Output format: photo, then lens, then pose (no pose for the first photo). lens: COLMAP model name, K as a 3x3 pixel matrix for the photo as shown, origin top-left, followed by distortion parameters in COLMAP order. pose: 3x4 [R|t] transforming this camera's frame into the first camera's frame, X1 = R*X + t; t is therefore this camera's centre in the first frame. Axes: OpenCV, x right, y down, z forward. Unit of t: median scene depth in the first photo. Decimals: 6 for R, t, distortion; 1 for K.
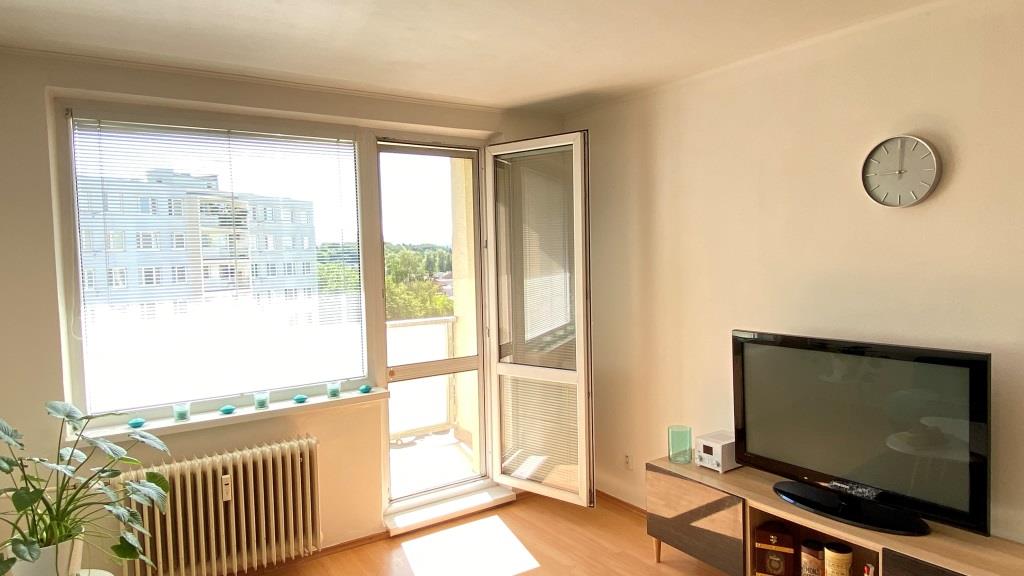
lens RADIAL K [[632.4, 0, 506.4], [0, 632.4, 281.6], [0, 0, 1]] dist [-0.007517, -0.004473]
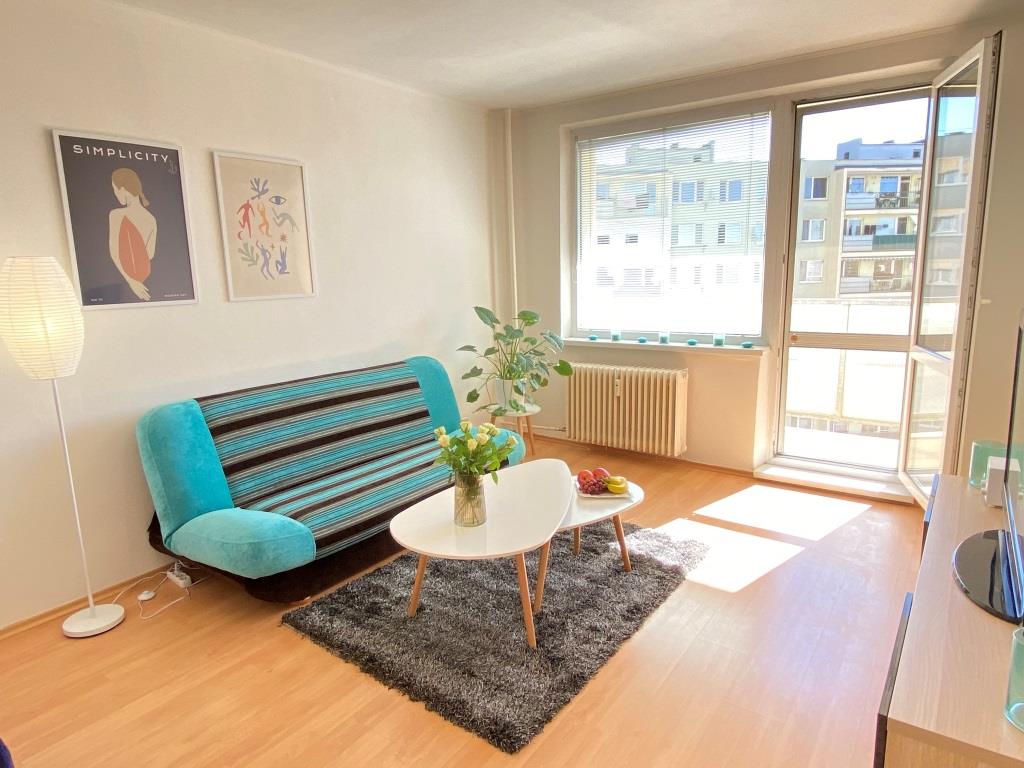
lens RADIAL K [[653.0, 0, 509.8], [0, 653.0, 386.1], [0, 0, 1]] dist [0.009829, 0.000928]
pose [[0.326228, 0.193615, -0.925250, 0.771919], [-0.019712, 0.979980, 0.198118, 0.020178], [0.945086, -0.046393, 0.323513, 0.229669]]
